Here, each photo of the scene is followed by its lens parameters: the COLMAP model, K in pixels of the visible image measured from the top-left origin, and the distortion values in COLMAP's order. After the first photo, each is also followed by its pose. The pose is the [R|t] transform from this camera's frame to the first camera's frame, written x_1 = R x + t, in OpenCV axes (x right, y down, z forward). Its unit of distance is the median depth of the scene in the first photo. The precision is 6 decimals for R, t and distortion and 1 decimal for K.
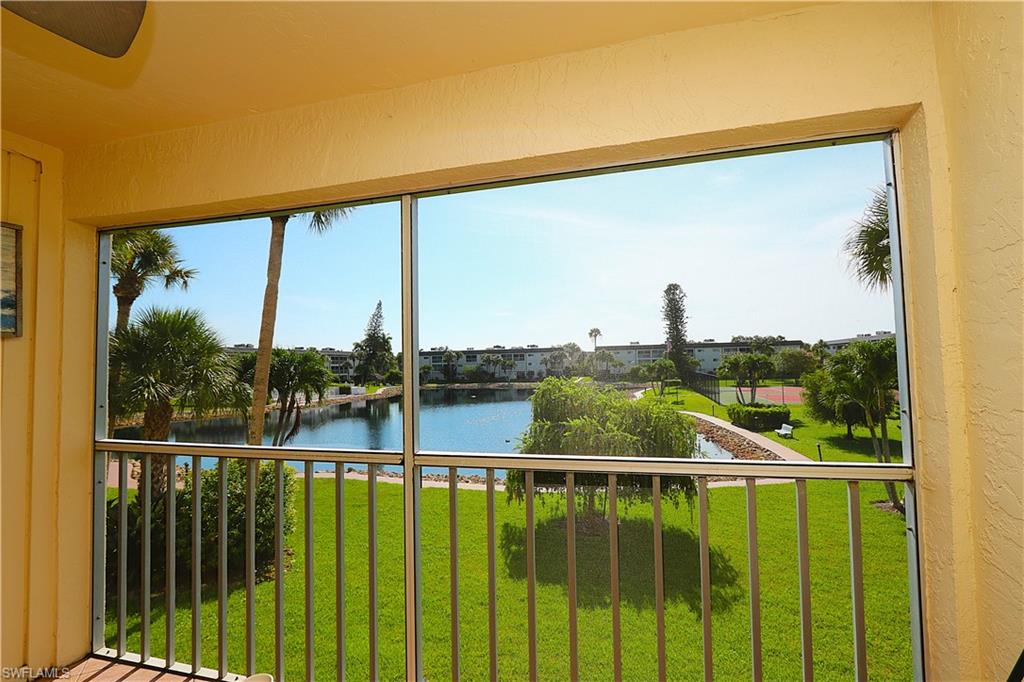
lens RADIAL K [[470.4, 0, 517.6], [0, 470.4, 342.3], [0, 0, 1]] dist [-0.021937, 0.004578]
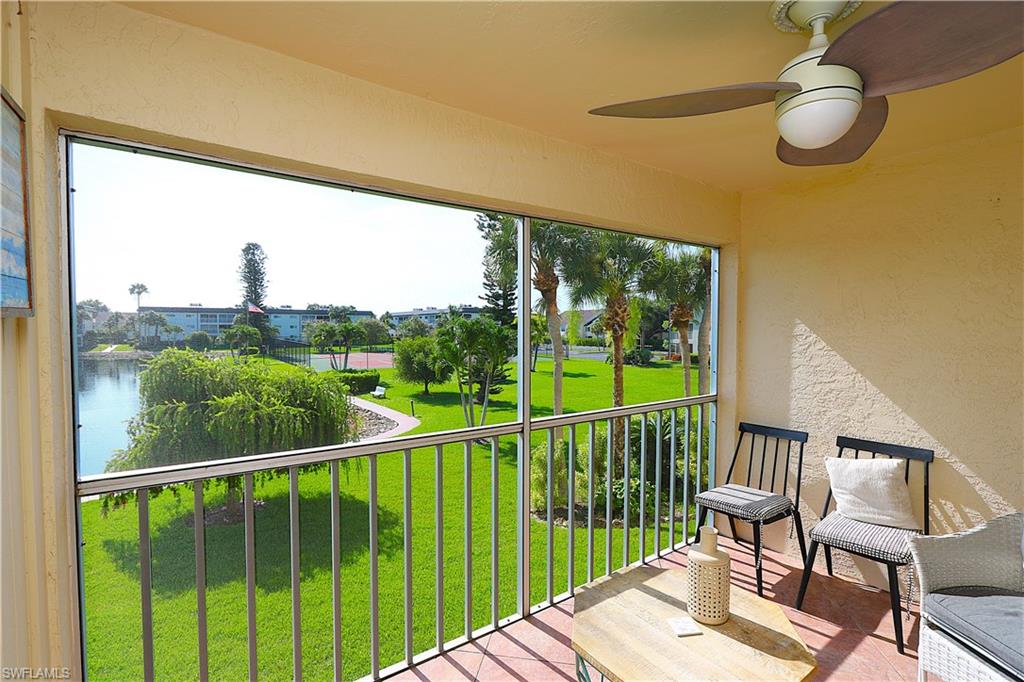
lens RADIAL K [[470.4, 0, 521.9], [0, 470.4, 342.5], [0, 0, 1]] dist [-0.021937, 0.004578]
pose [[0.641324, -0.002343, 0.767266, -0.124615], [-0.052269, 0.997539, 0.046736, -0.004223], [-0.765487, -0.070077, 0.639623, 0.020004]]
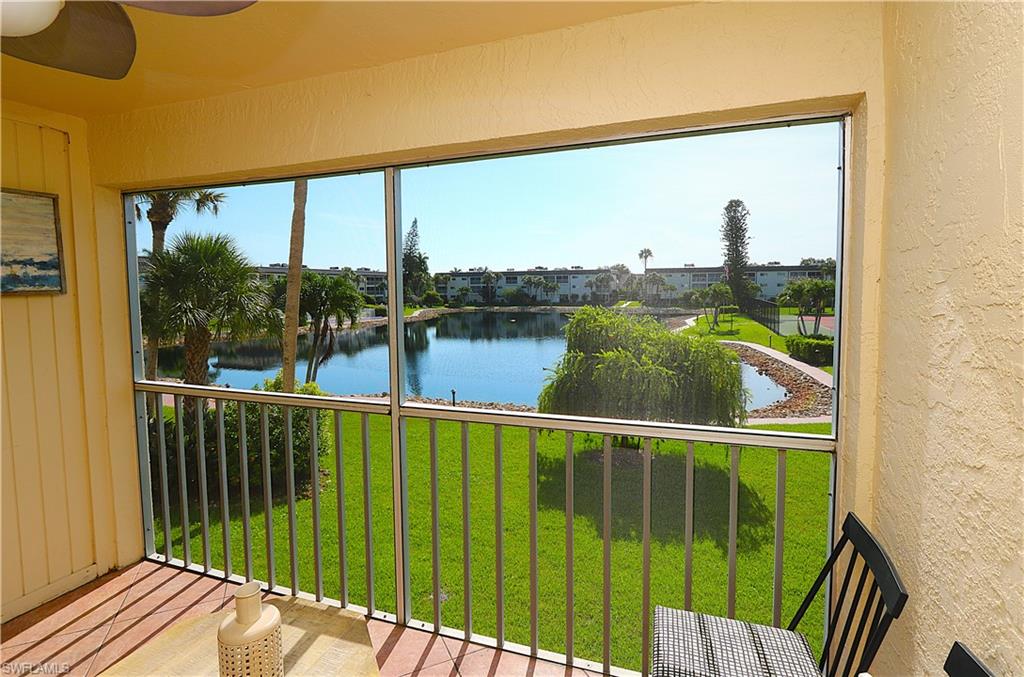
lens RADIAL K [[501.4, 0, 519.9], [0, 501.4, 319.1], [0, 0, 1]] dist [-0.019200, 0.002885]
pose [[0.996476, 0.016422, -0.082250, 0.016274], [-0.007062, 0.993590, 0.112827, -0.010645], [0.083575, -0.111849, 0.990205, -0.013998]]
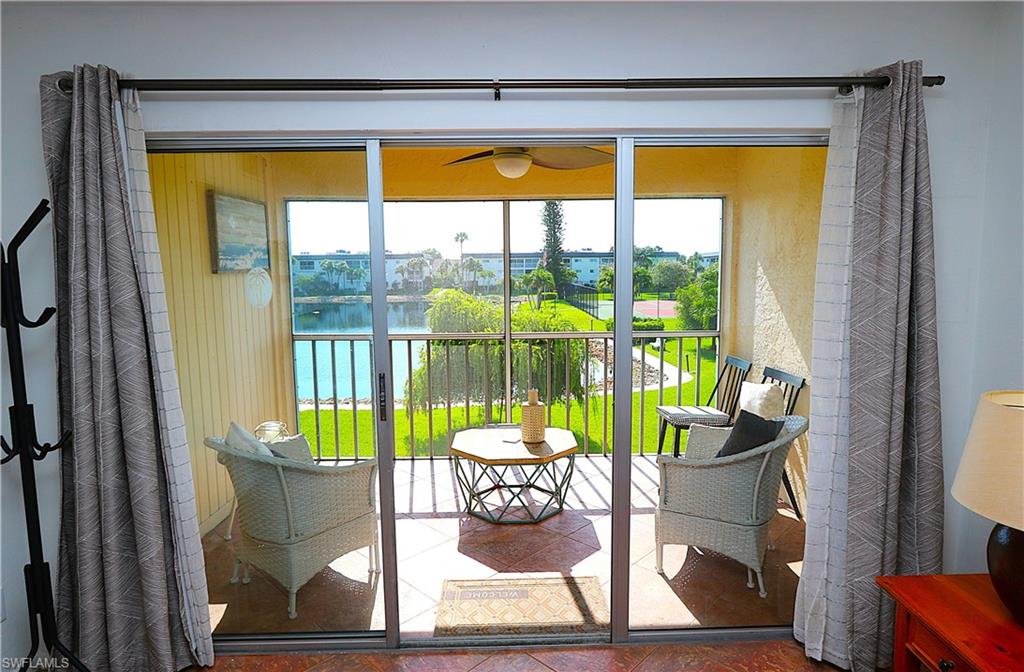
lens RADIAL K [[564.6, 0, 519.9], [0, 564.6, 335.5], [0, 0, 1]] dist [-0.036967, -0.000036]
pose [[0.962009, -0.017662, 0.272447, -0.085052], [-0.024966, 0.988034, 0.152205, -0.012441], [-0.271875, -0.153224, 0.950056, -0.132746]]
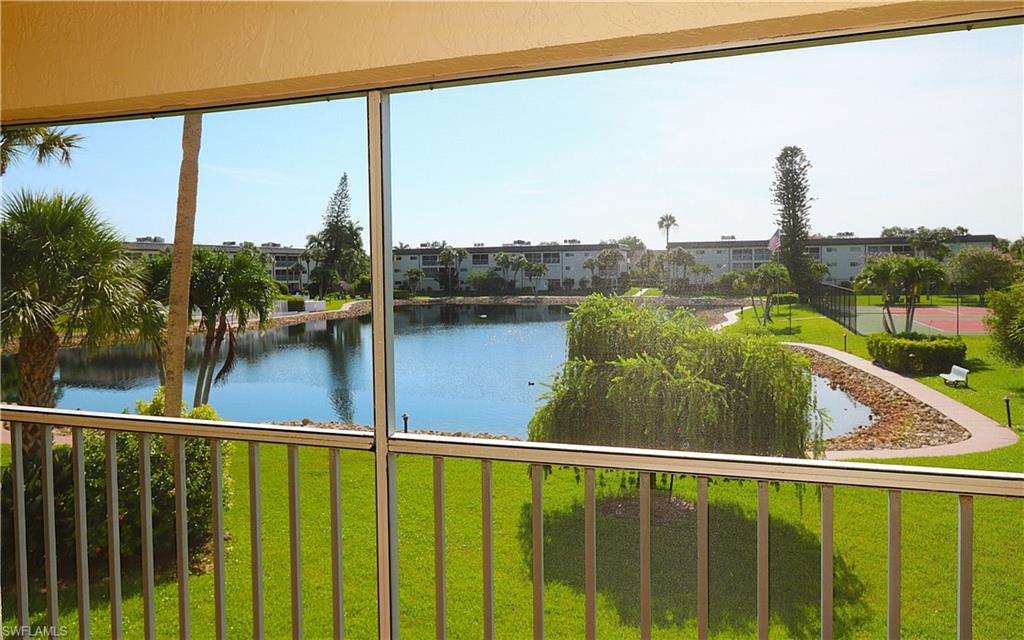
lens RADIAL K [[704.3, 0, 506.3], [0, 704.3, 294.9], [0, 0, 1]] dist [-0.014699, 0.011152]
pose [[0.998094, 0.009030, -0.061043, 0.004060], [-0.003774, 0.996315, 0.085681, -0.009409], [0.061591, -0.085287, 0.994451, -0.011279]]
